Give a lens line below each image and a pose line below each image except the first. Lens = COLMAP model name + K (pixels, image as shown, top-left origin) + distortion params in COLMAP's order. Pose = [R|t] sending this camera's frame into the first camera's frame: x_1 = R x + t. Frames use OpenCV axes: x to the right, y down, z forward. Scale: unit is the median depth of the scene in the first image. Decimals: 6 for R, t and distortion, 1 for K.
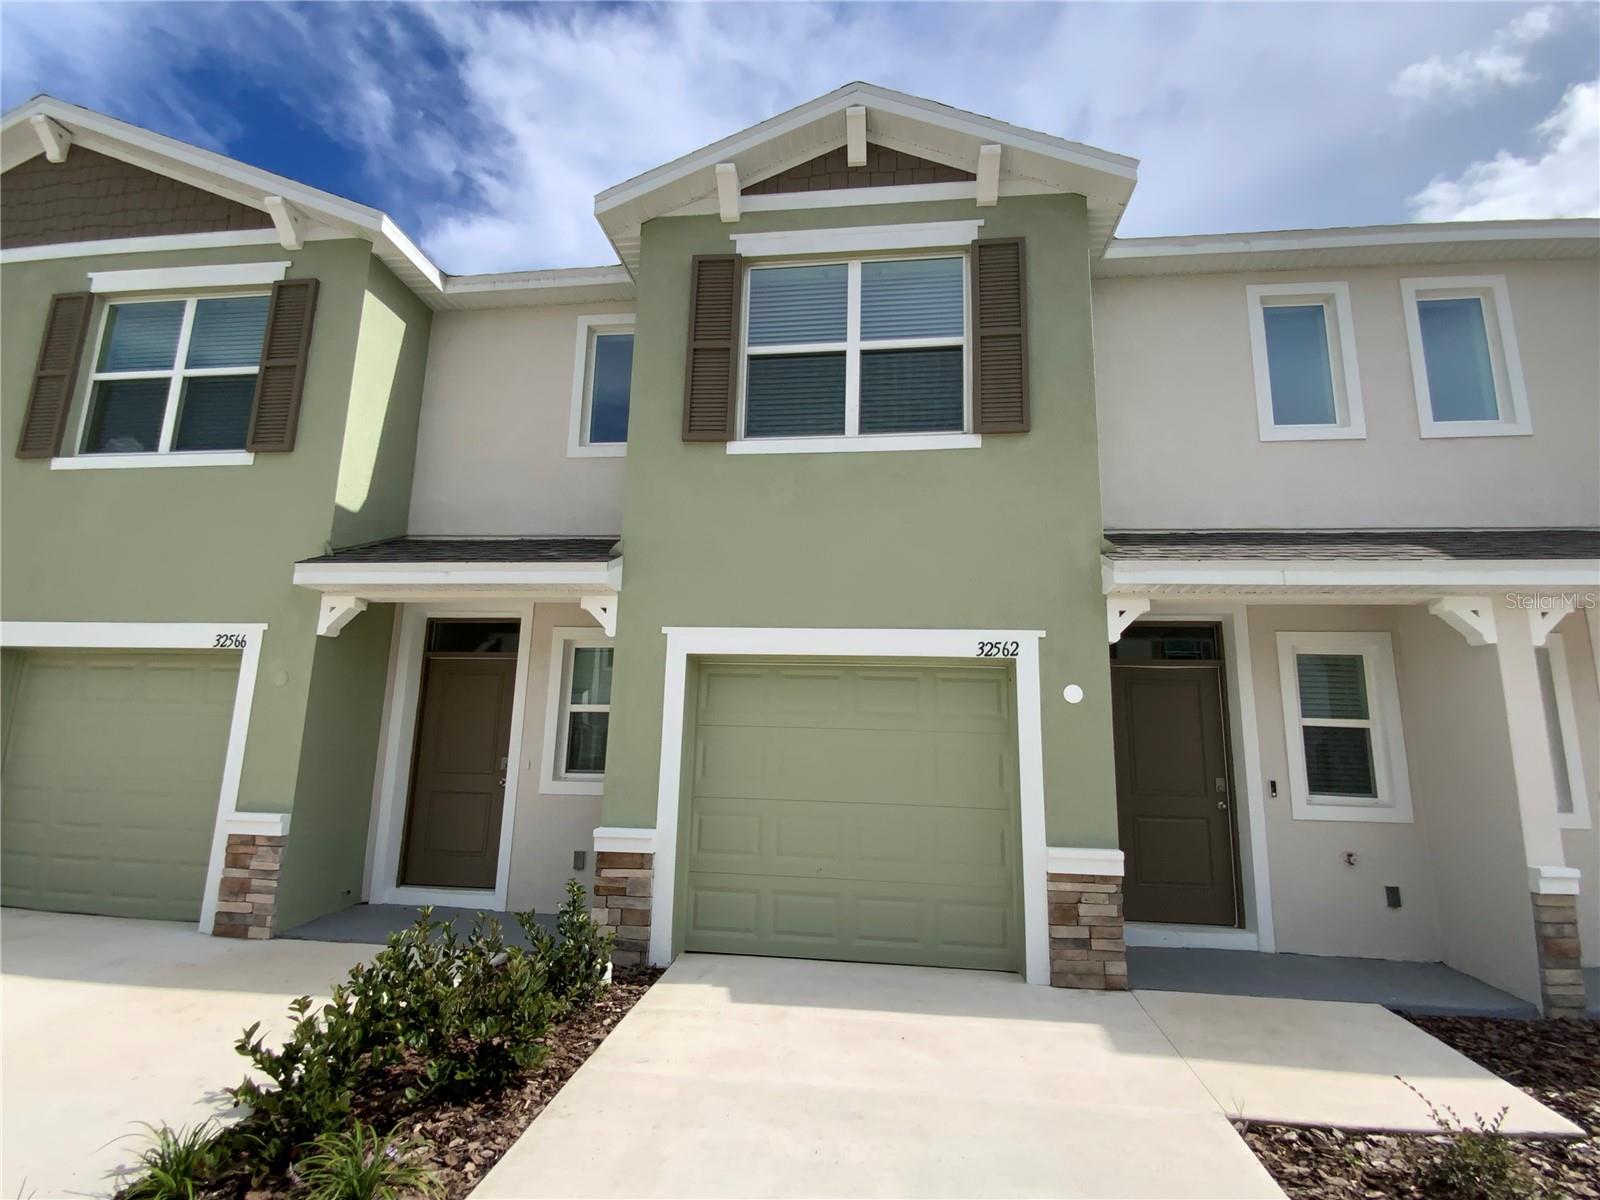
lens RADIAL K [[757.0, 0, 800.0], [0, 757.0, 600.0], [0, 0, 1]] dist [0.024763, -0.016750]
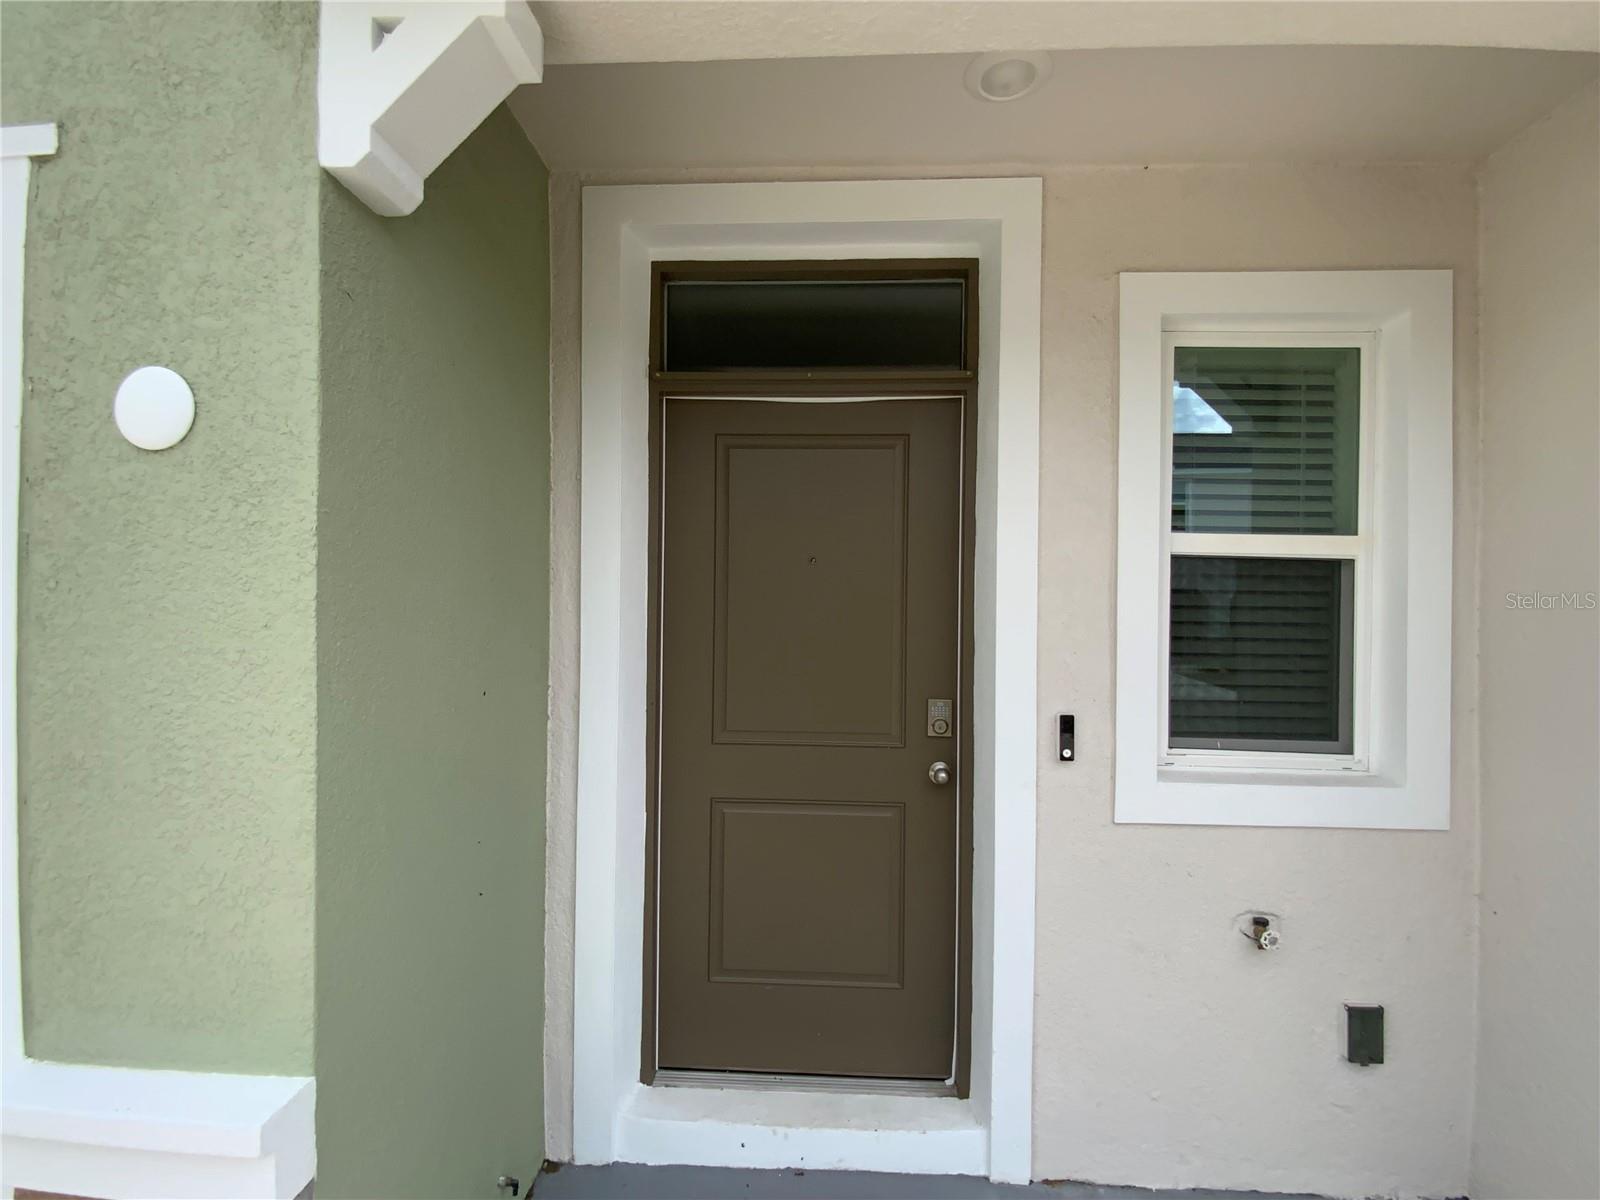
lens RADIAL K [[757.0, 0, 800.0], [0, 757.0, 600.0], [0, 0, 1]] dist [0.024763, -0.016750]
pose [[0.997703, -0.011962, 0.066673, 0.478597], [-0.000557, 0.982803, 0.184657, 0.124071], [-0.067736, -0.184270, 0.980539, 0.684241]]
